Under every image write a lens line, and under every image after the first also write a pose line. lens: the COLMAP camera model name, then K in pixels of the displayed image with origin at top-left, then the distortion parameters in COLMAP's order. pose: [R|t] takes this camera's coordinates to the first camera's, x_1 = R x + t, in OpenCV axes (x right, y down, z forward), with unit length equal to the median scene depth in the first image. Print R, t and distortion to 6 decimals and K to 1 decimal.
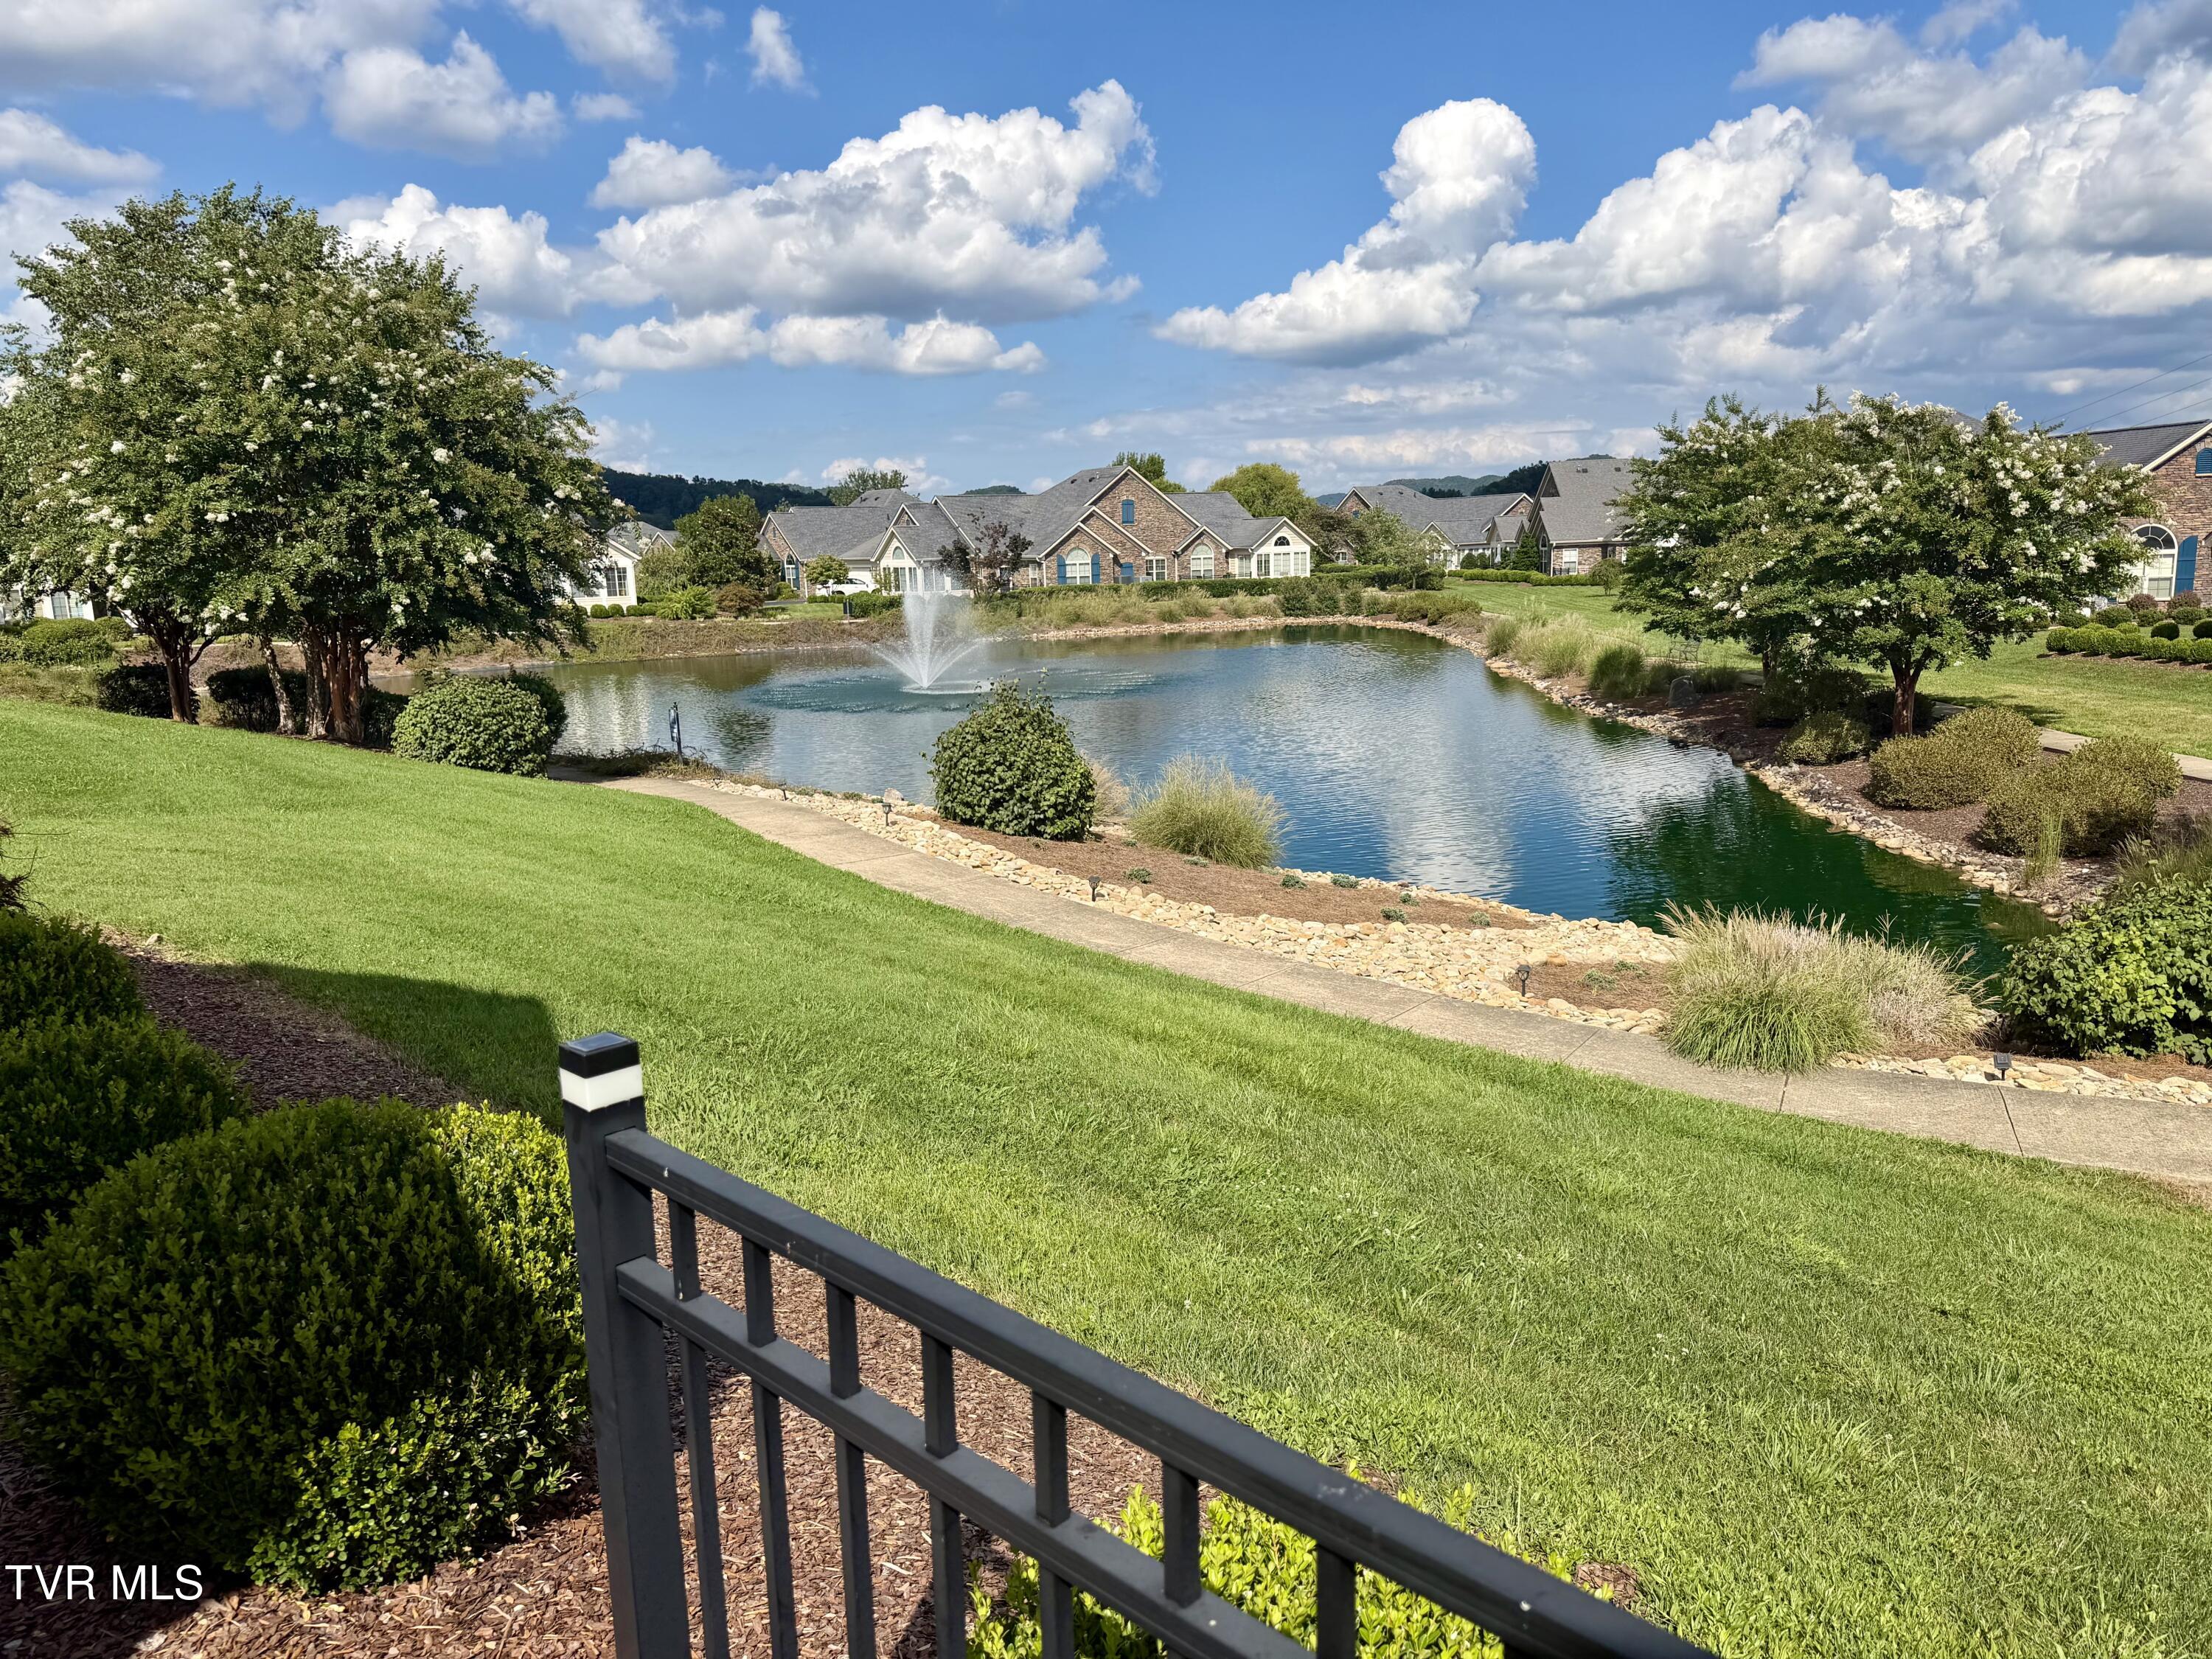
lens RADIAL K [[1529.3, 0, 1106.0], [0, 1529.3, 829.5], [0, 0, 1]] dist [0.124436, -0.137976]
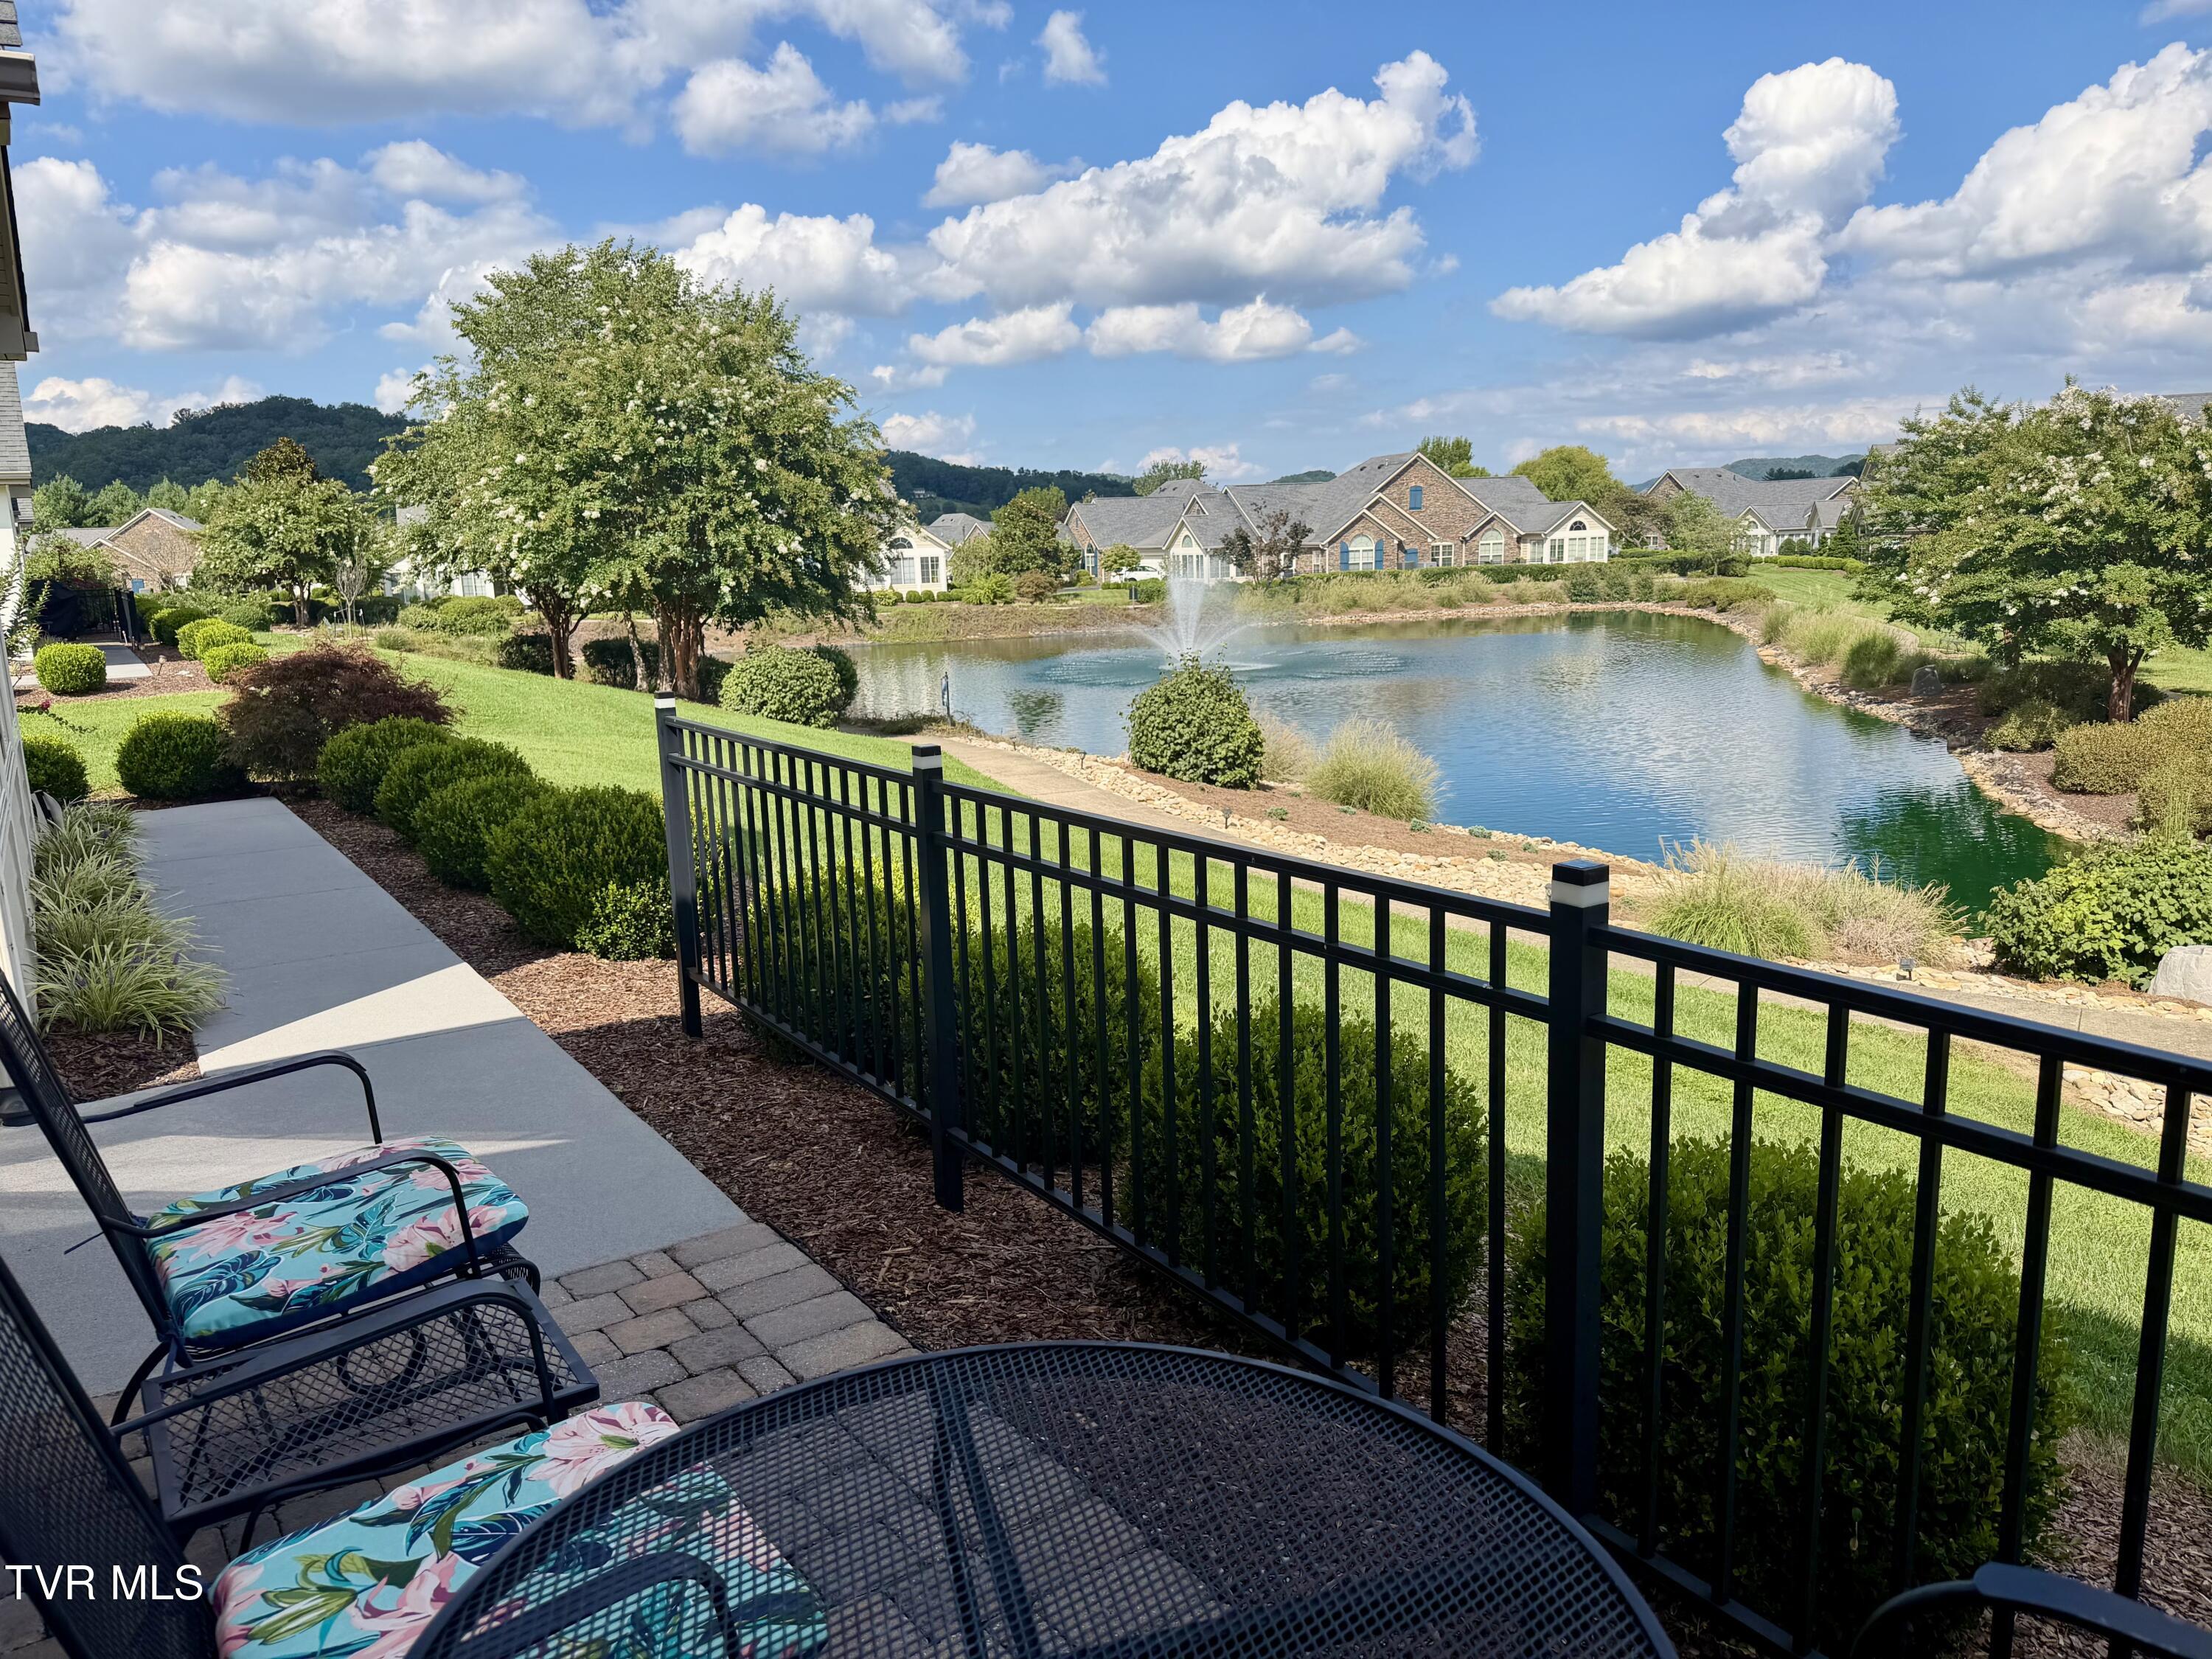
lens RADIAL K [[1529.3, 0, 1106.0], [0, 1529.3, 829.5], [0, 0, 1]] dist [0.124436, -0.137976]
pose [[0.980890, 0.038603, -0.190695, 0.062229], [-0.036942, 0.999242, 0.012260, 0.016909], [0.191023, -0.004981, 0.981573, -0.105209]]
